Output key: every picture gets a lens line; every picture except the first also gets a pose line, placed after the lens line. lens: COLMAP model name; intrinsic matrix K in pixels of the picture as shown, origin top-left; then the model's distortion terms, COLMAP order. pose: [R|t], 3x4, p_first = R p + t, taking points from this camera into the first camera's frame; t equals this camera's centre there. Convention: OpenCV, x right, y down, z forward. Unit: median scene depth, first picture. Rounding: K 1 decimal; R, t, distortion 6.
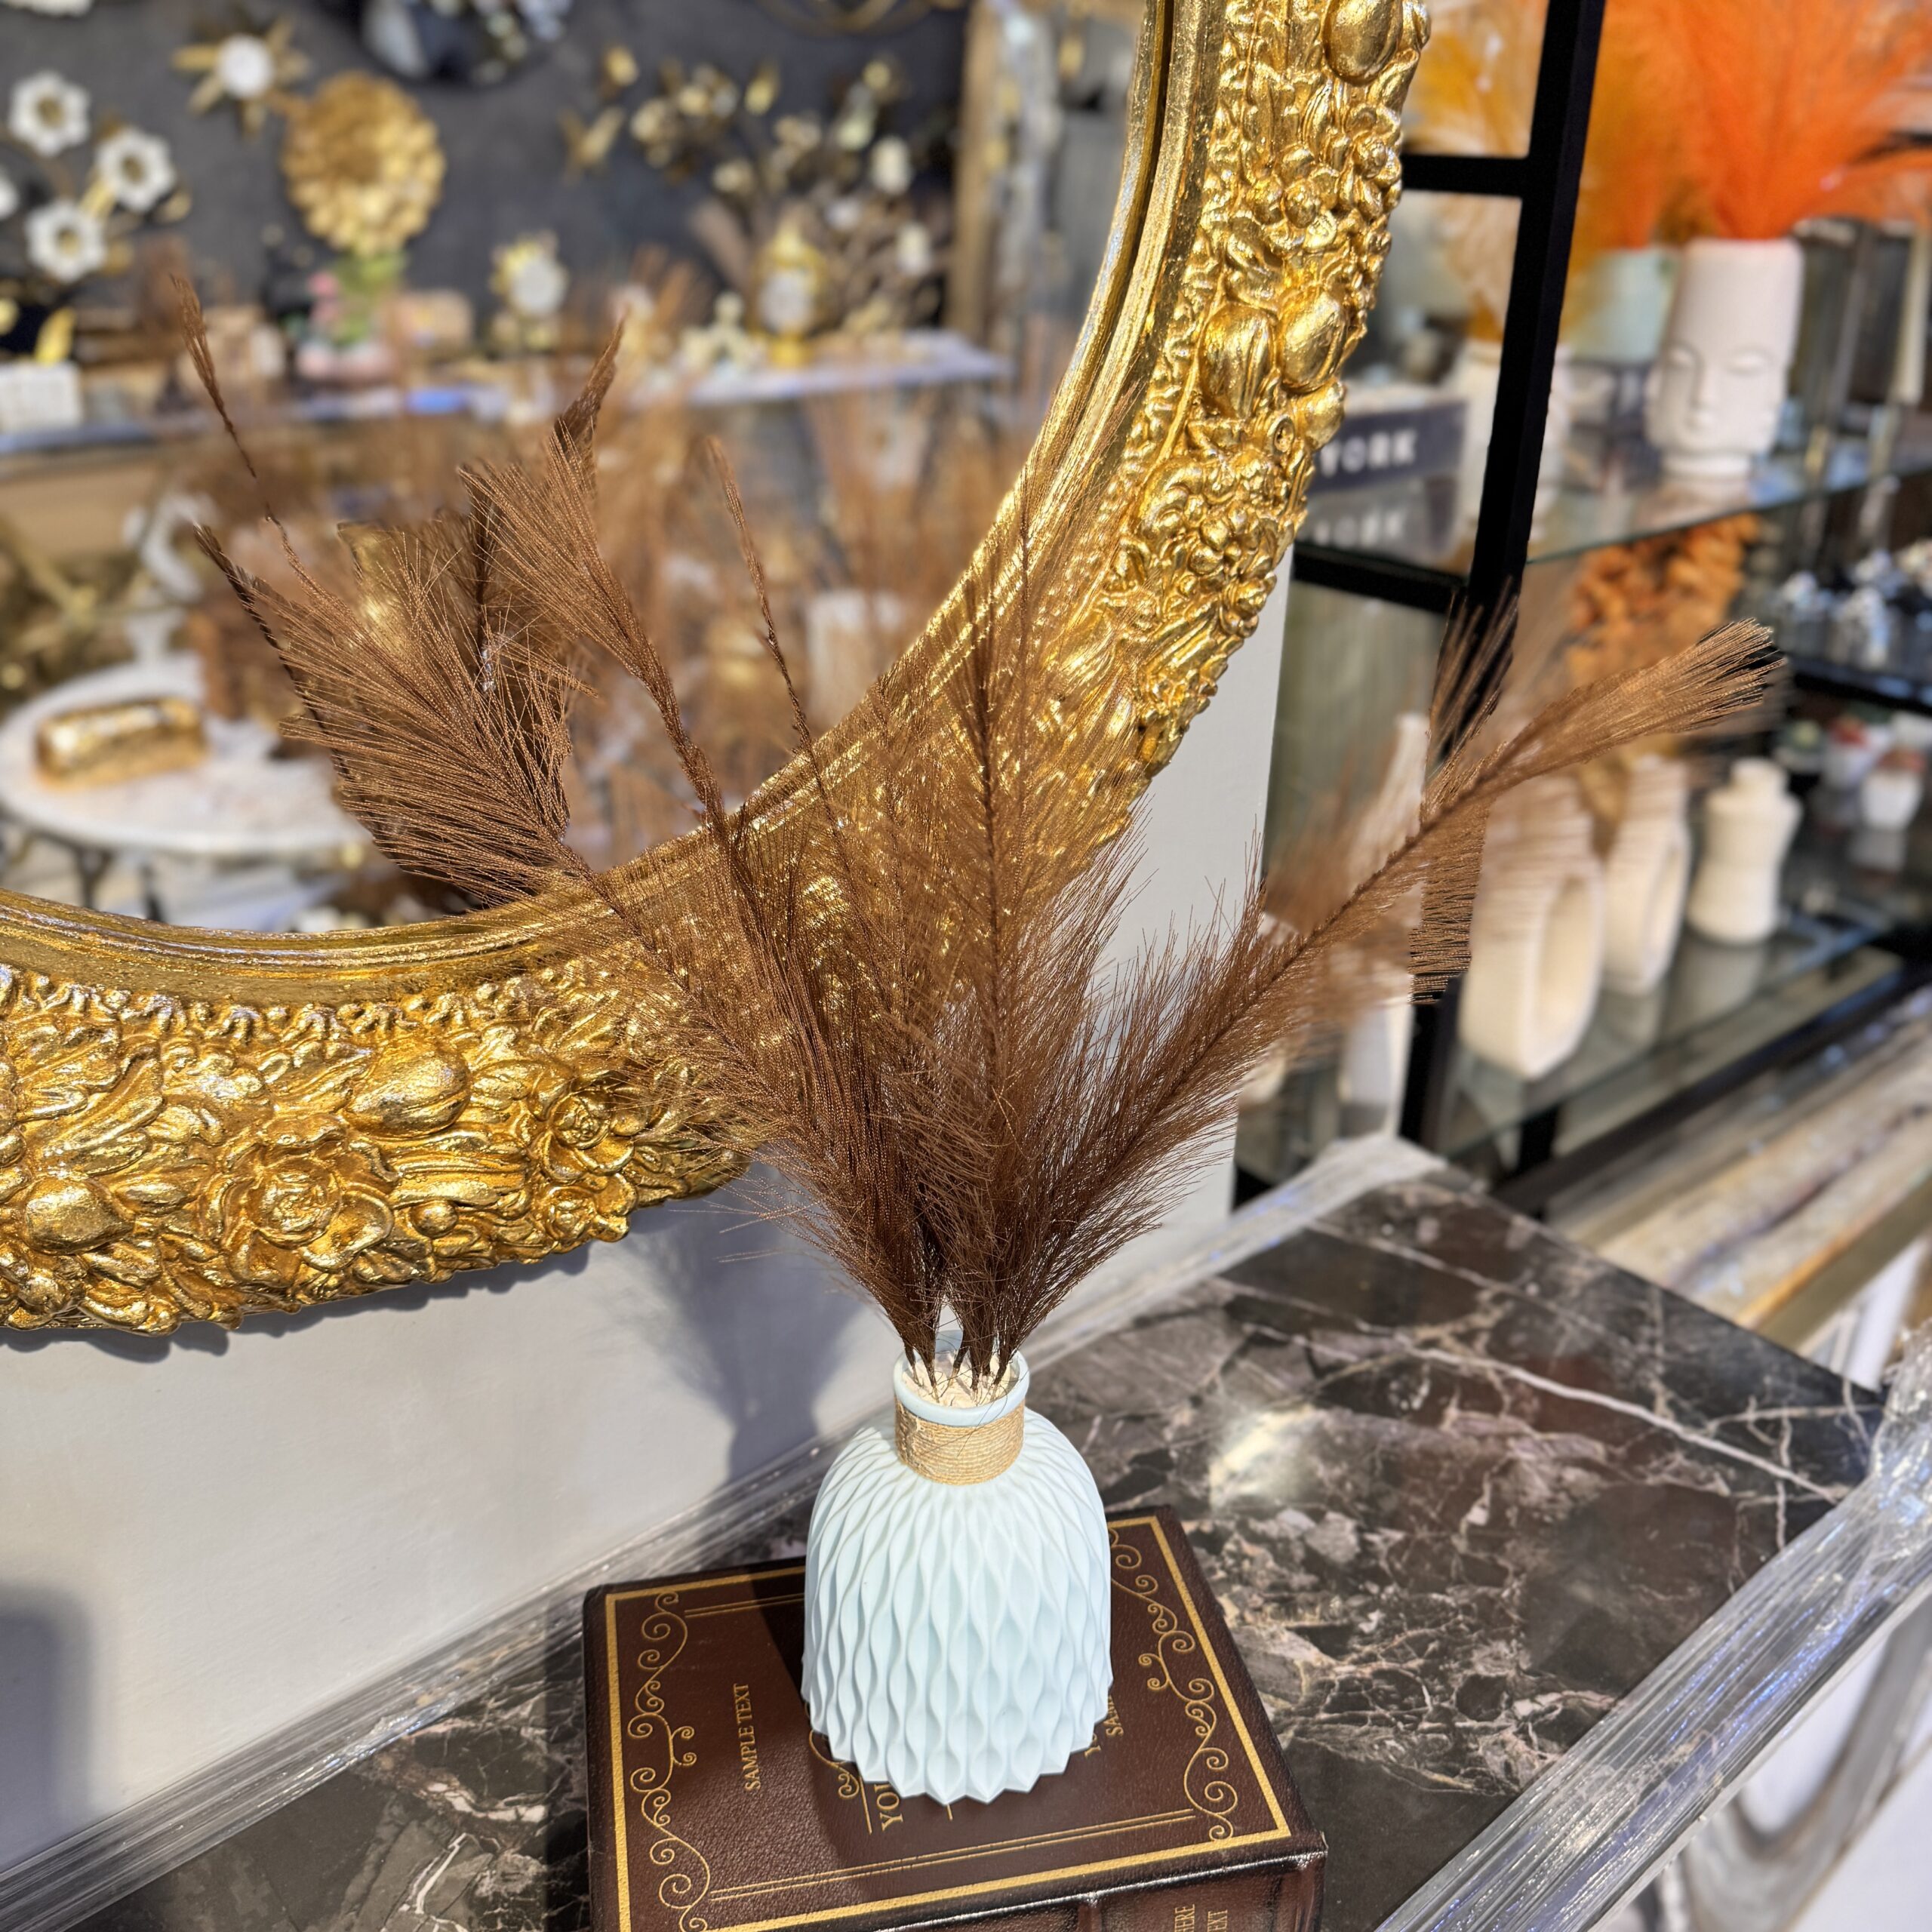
lens RADIAL K [[1842.8, 0, 972.0], [0, 1842.8, 964.5], [0, 0, 1]] dist [0.160423, -0.385770]
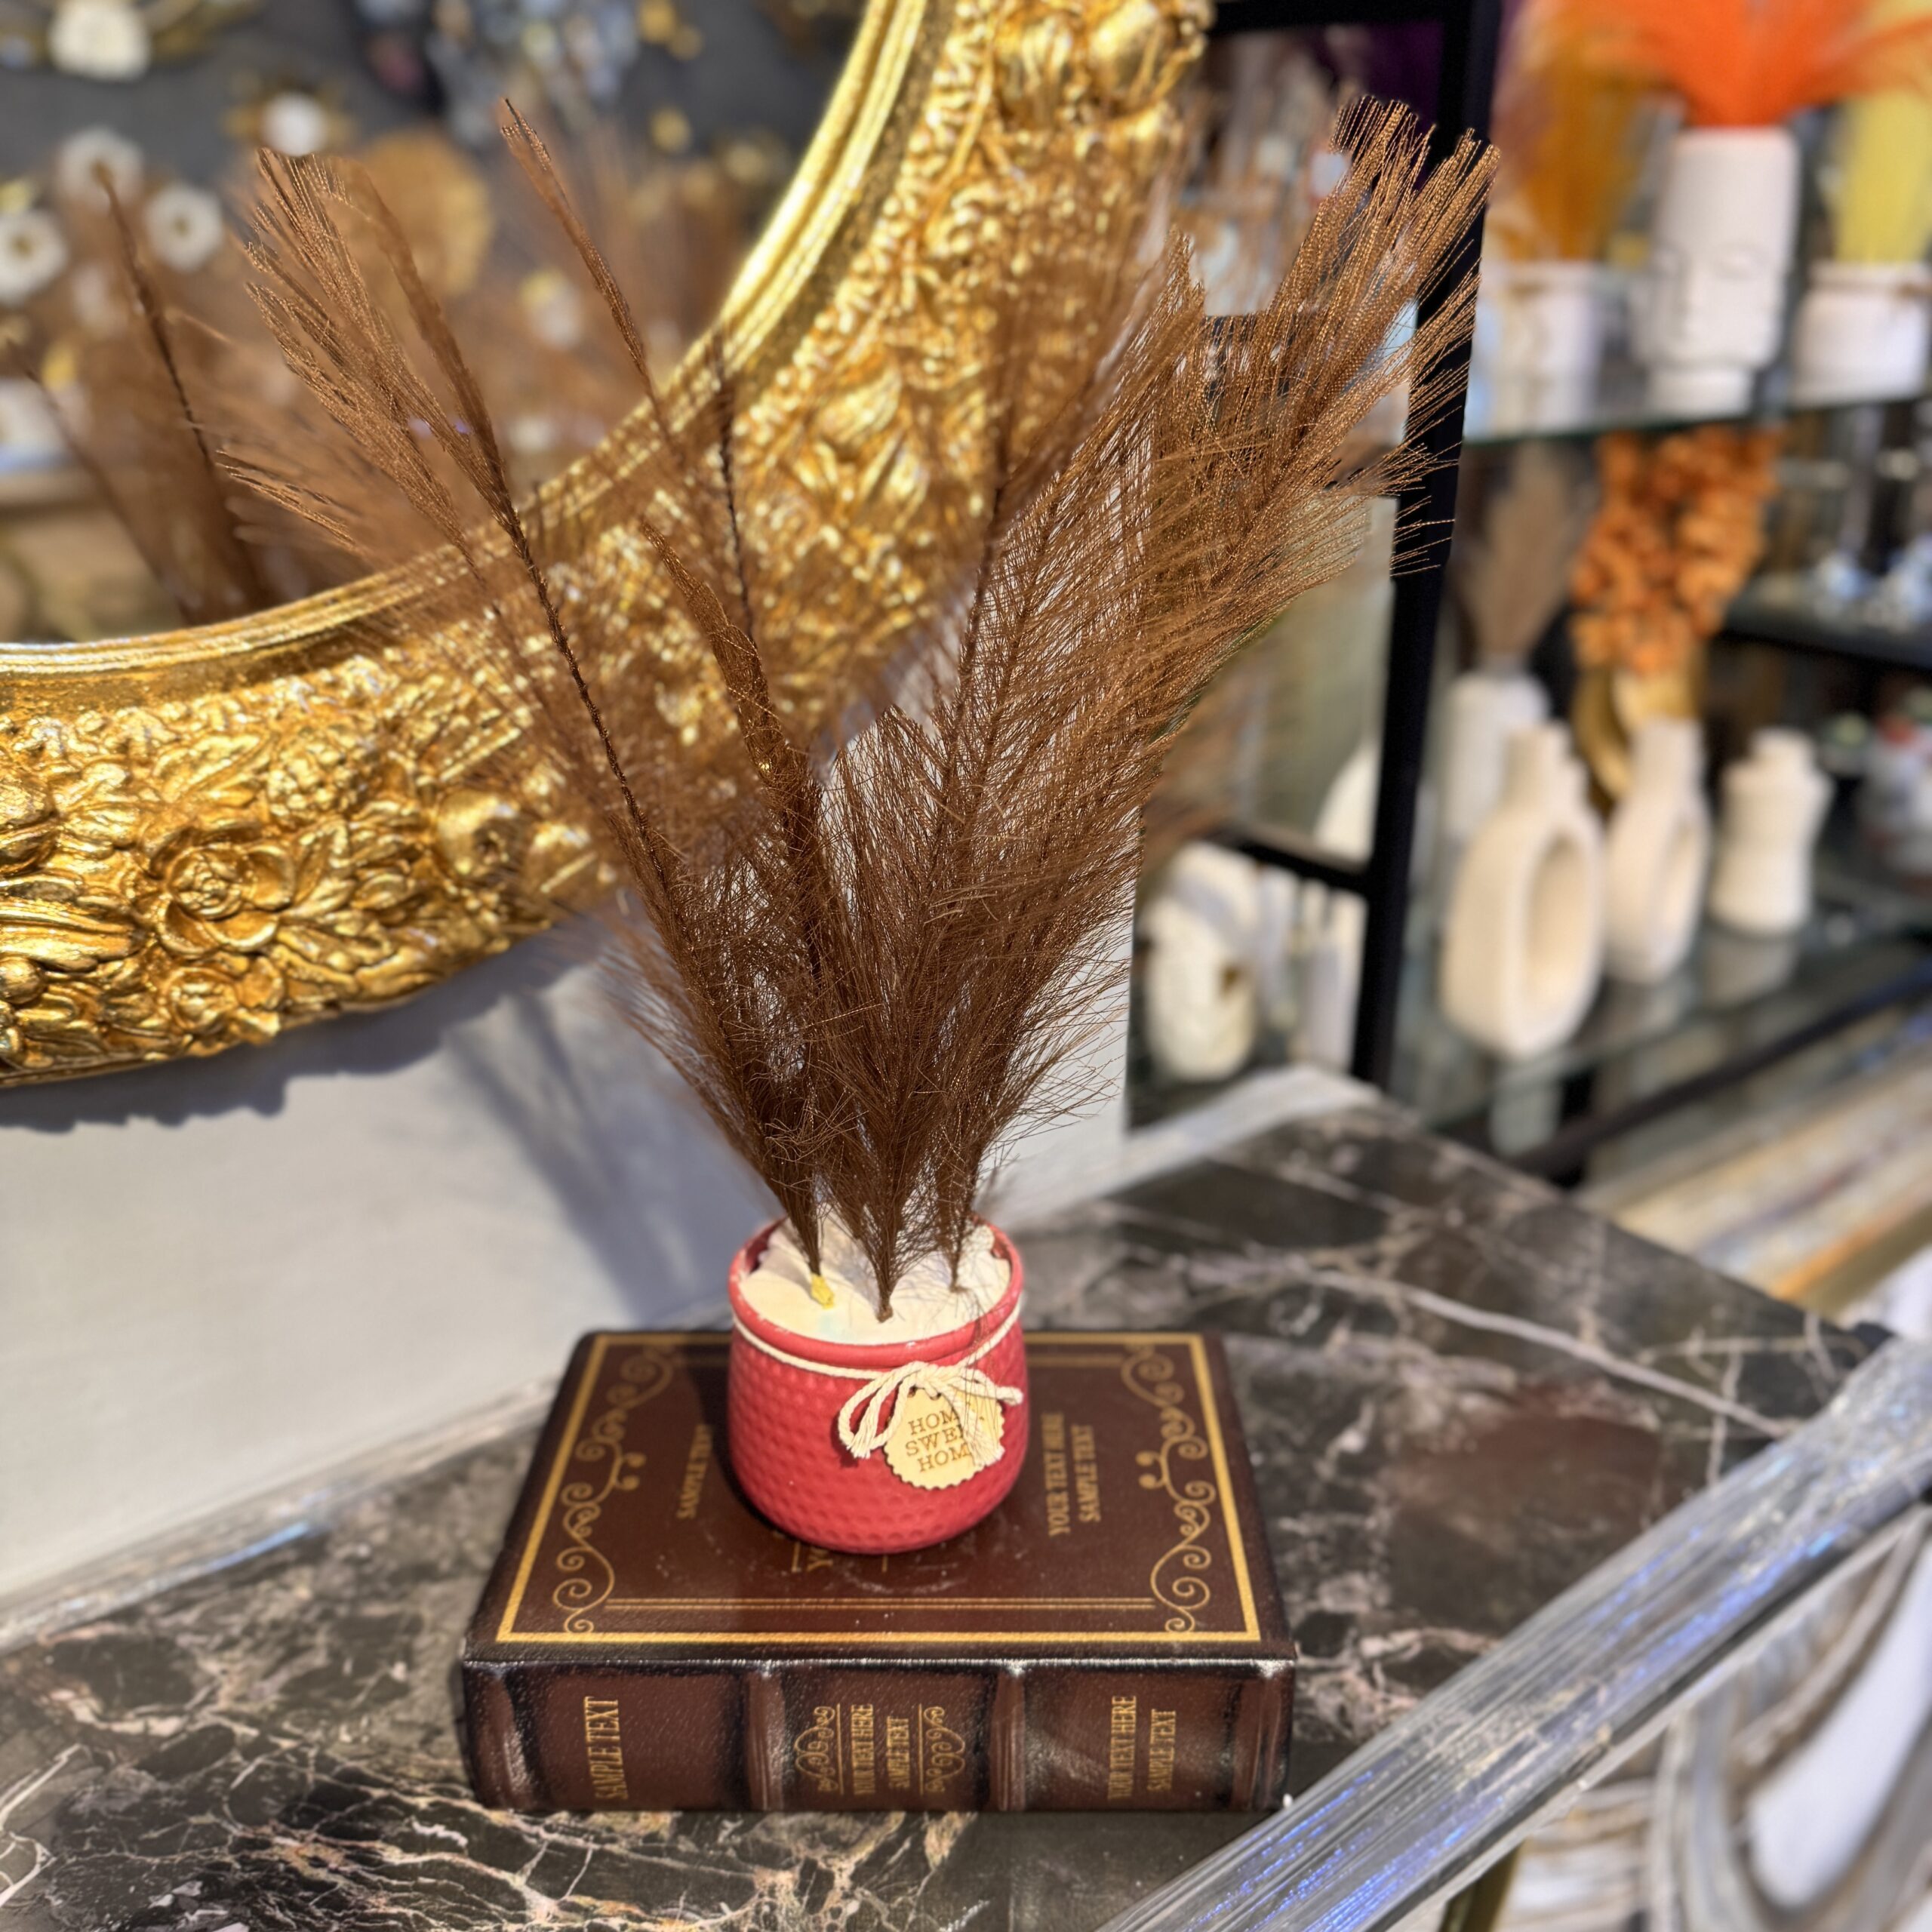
lens RADIAL K [[1869.8, 0, 974.3], [0, 1869.8, 966.7], [0, 0, 1]] dist [0.046766, -0.128265]
pose [[0.998840, 0.006788, -0.047670, 0.156514], [-0.009459, 0.998385, -0.056023, 0.145594], [0.047213, 0.056409, 0.997291, 0.146736]]
